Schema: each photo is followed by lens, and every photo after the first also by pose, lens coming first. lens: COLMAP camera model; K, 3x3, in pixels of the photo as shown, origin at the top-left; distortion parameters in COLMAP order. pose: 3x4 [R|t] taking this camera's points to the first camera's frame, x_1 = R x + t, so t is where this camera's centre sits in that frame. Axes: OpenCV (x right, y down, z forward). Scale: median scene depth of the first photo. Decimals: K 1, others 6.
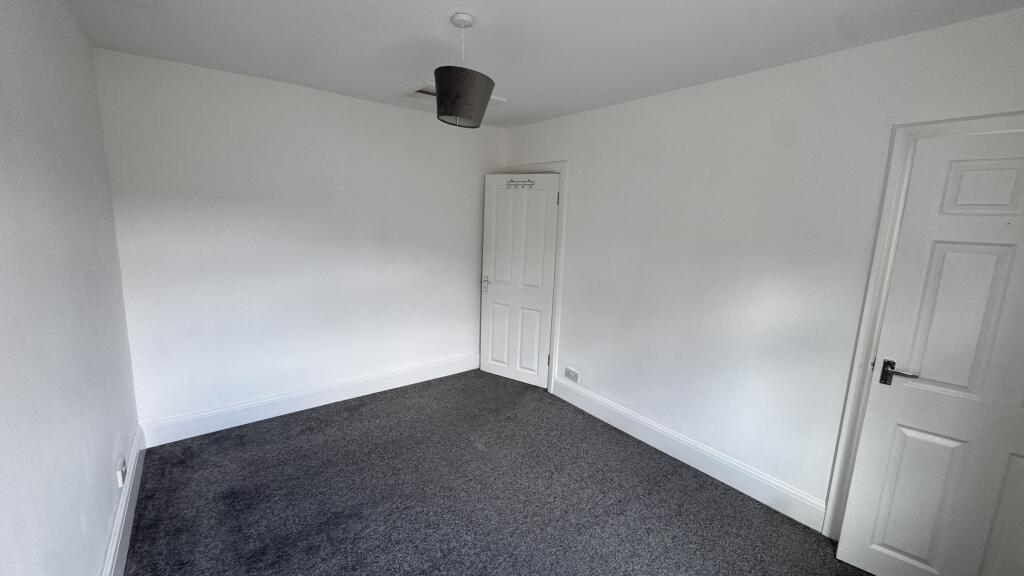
lens RADIAL K [[414.0, 0, 510.8], [0, 414.0, 288.5], [0, 0, 1]] dist [0.001141, 0.000132]
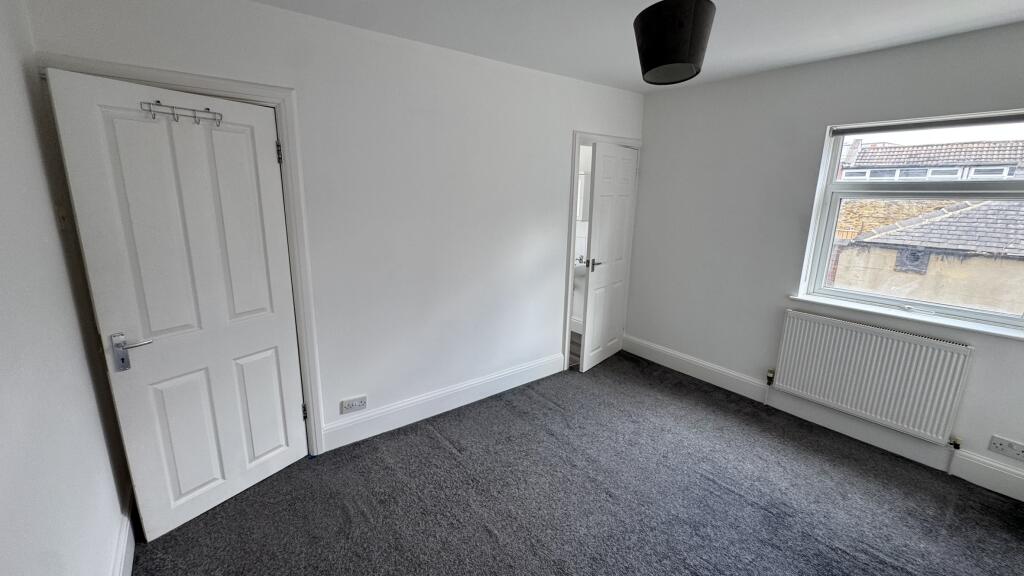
lens RADIAL K [[414.0, 0, 510.8], [0, 414.0, 285.5], [0, 0, 1]] dist [0.001141, 0.000132]
pose [[0.000814, -0.256257, 0.966608, -0.491212], [0.158494, 0.954424, 0.252894, -0.128651], [-0.987360, 0.152995, 0.041392, 0.653962]]
